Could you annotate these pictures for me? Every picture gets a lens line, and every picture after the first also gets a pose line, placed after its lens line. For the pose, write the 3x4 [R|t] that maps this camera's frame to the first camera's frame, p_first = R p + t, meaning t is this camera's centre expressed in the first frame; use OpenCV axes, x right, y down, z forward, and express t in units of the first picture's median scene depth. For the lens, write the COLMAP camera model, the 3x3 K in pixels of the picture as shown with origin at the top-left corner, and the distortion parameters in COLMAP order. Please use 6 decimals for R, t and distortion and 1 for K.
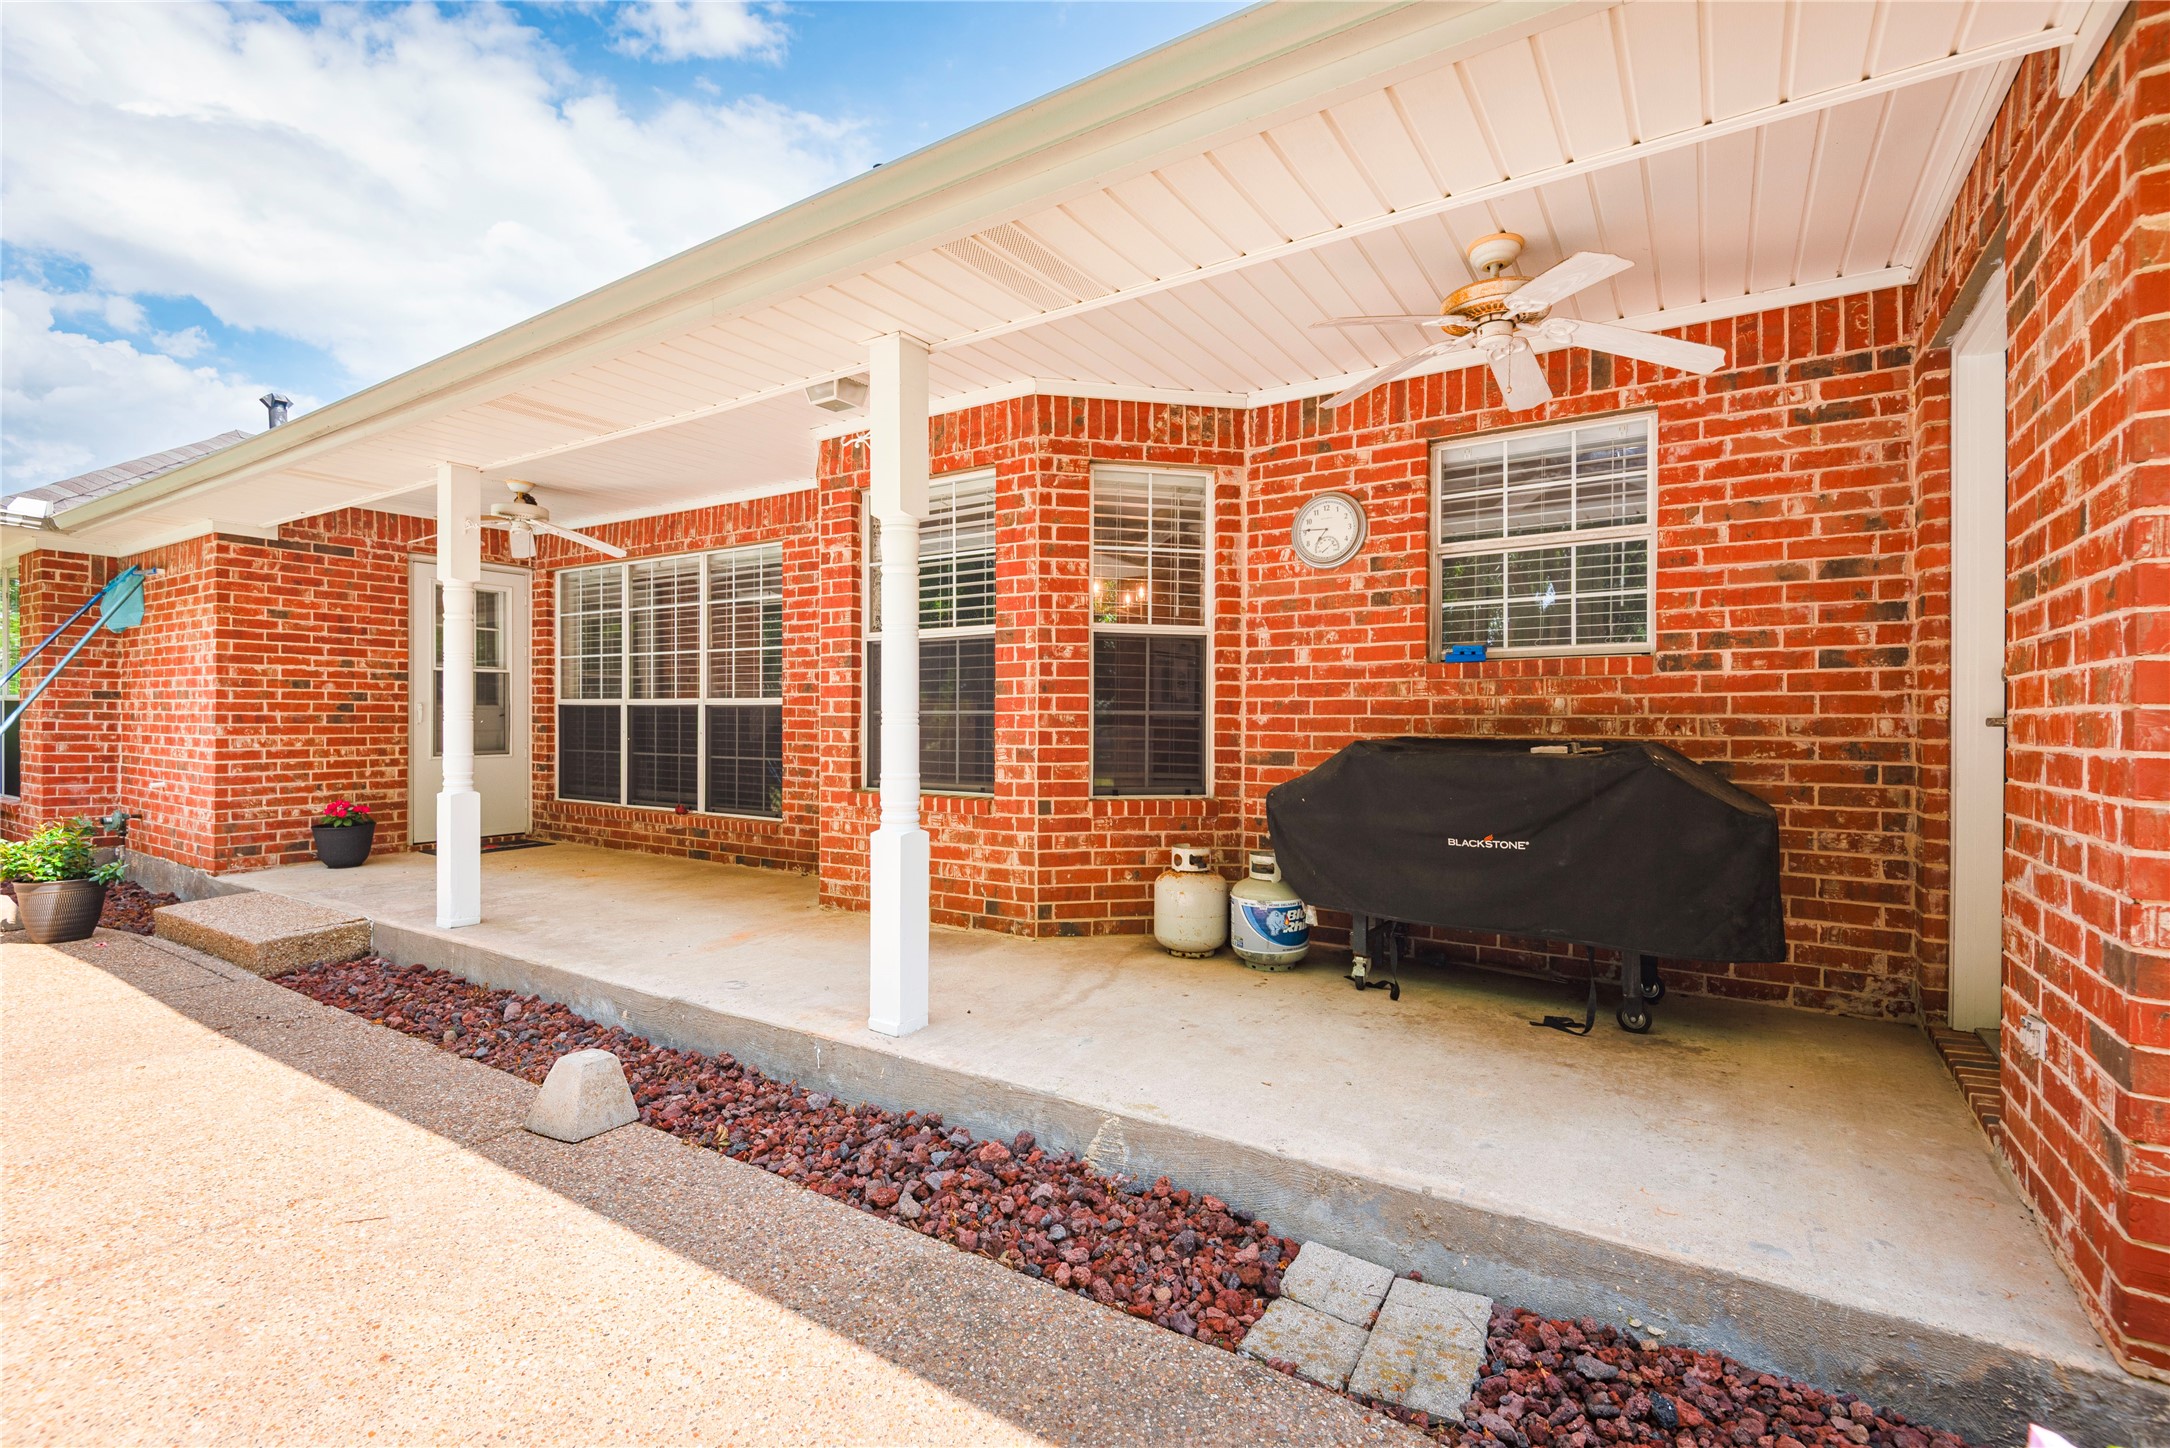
lens RADIAL K [[976.6, 0, 1089.8], [0, 976.6, 723.0], [0, 0, 1]] dist [0.029434, -0.017384]
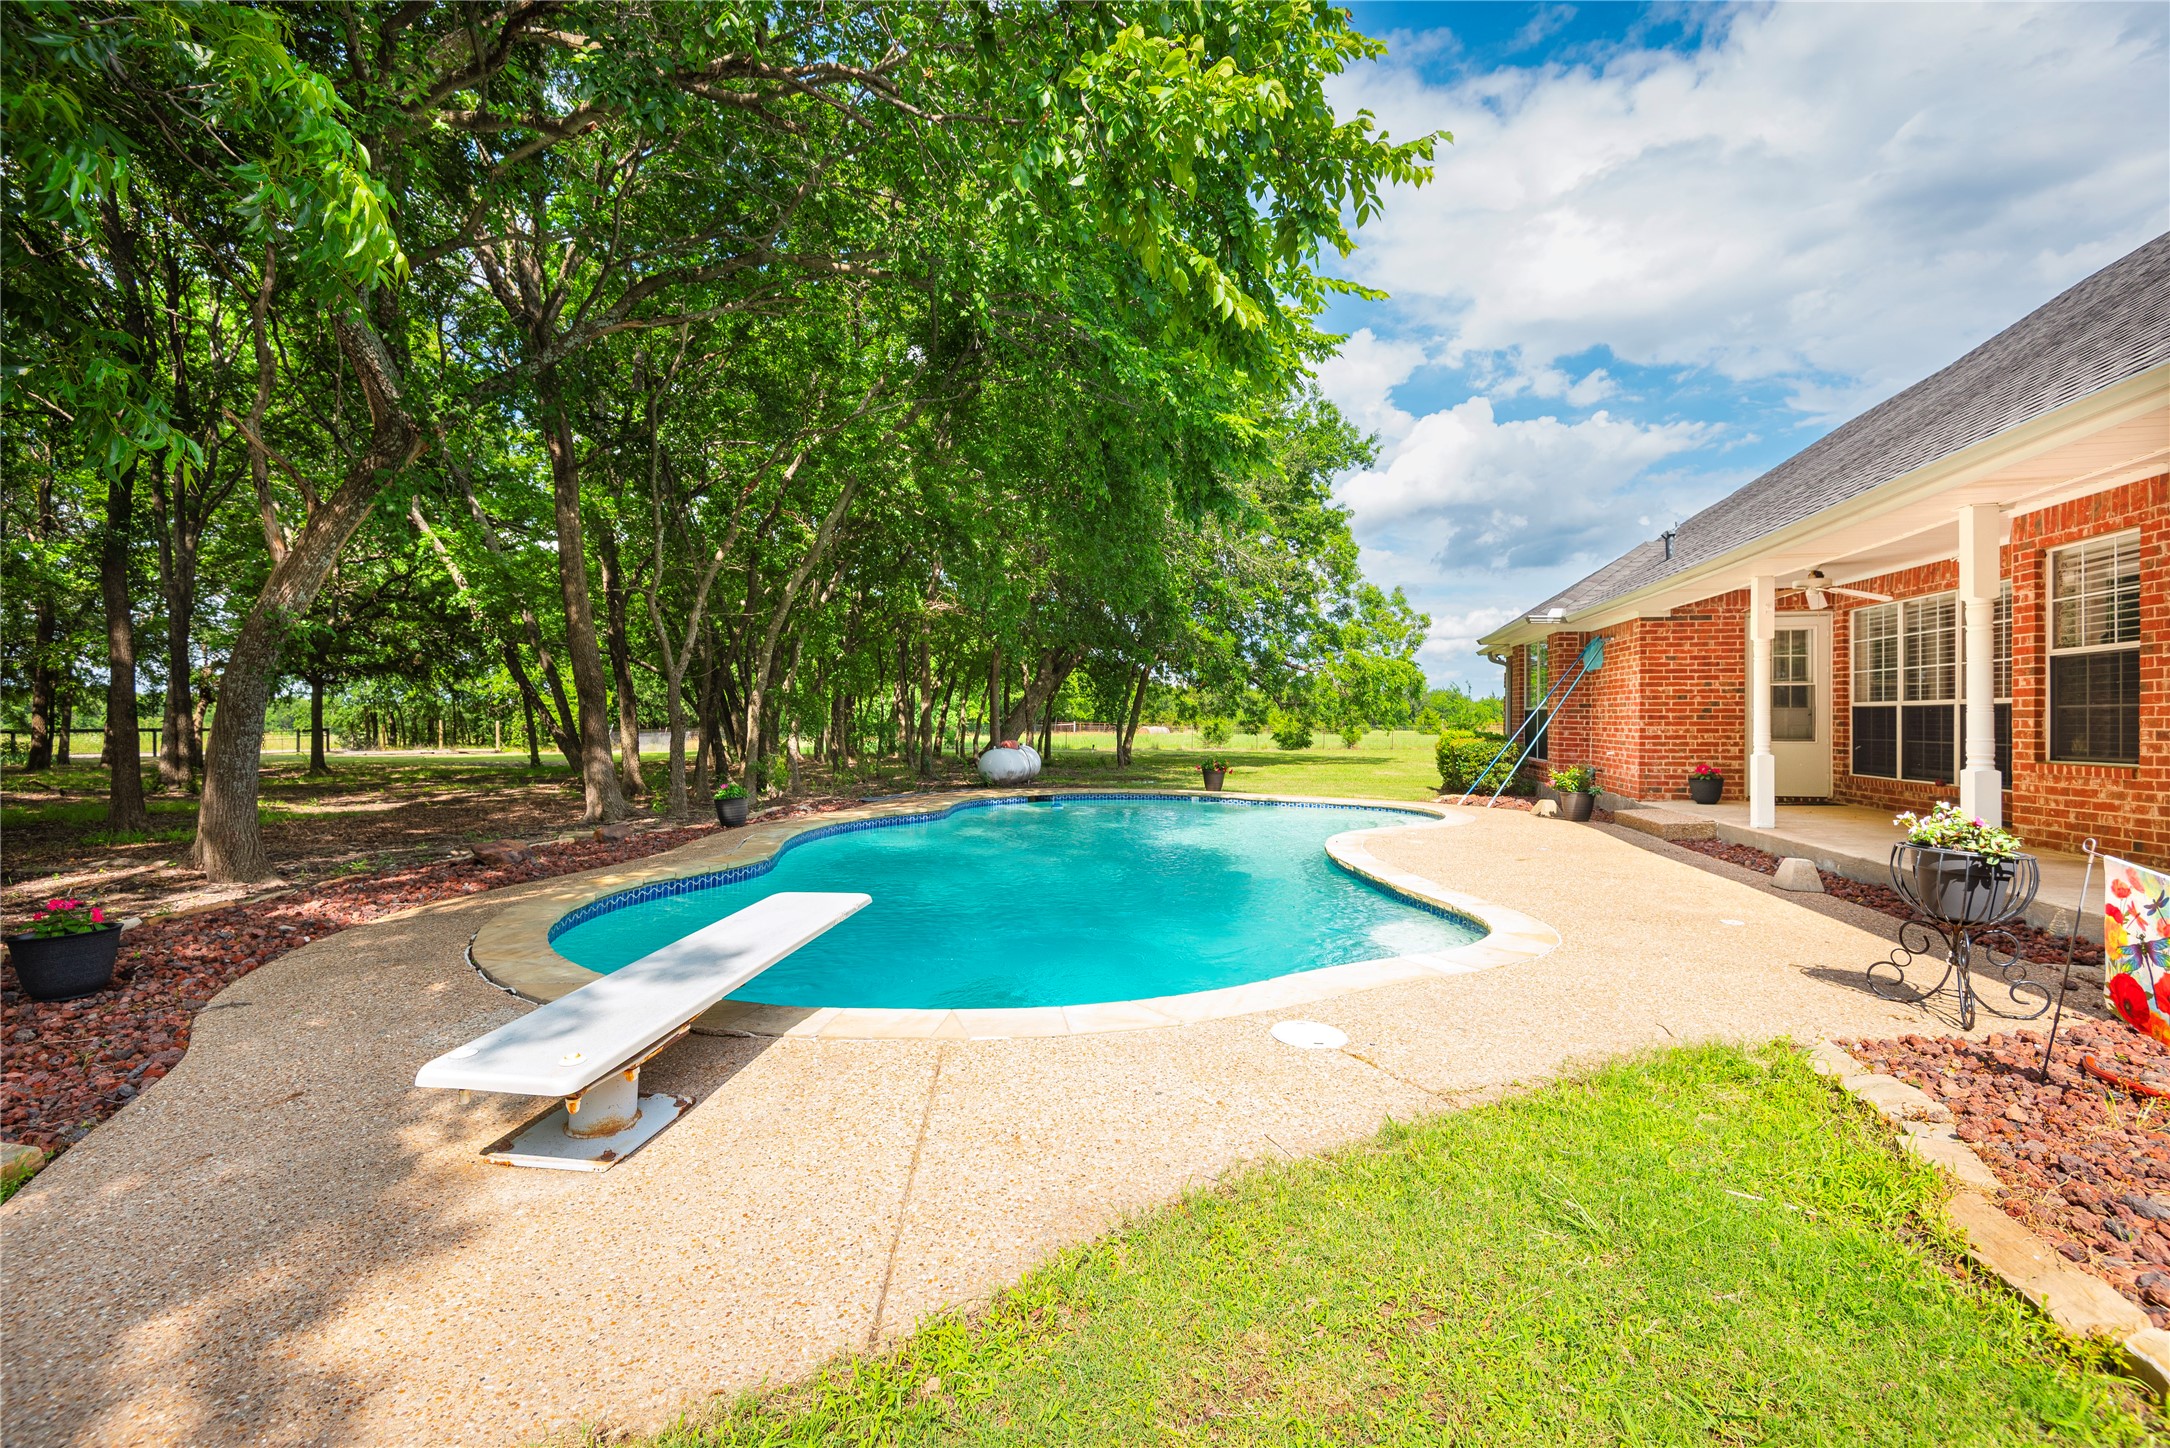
lens RADIAL K [[976.6, 0, 1074.6], [0, 976.6, 723.2], [0, 0, 1]] dist [0.029434, -0.017384]
pose [[0.335939, -0.003137, -0.941879, 0.626993], [-0.003043, 0.999986, -0.004416, 0.022785], [0.941879, 0.004350, 0.335925, -0.777753]]
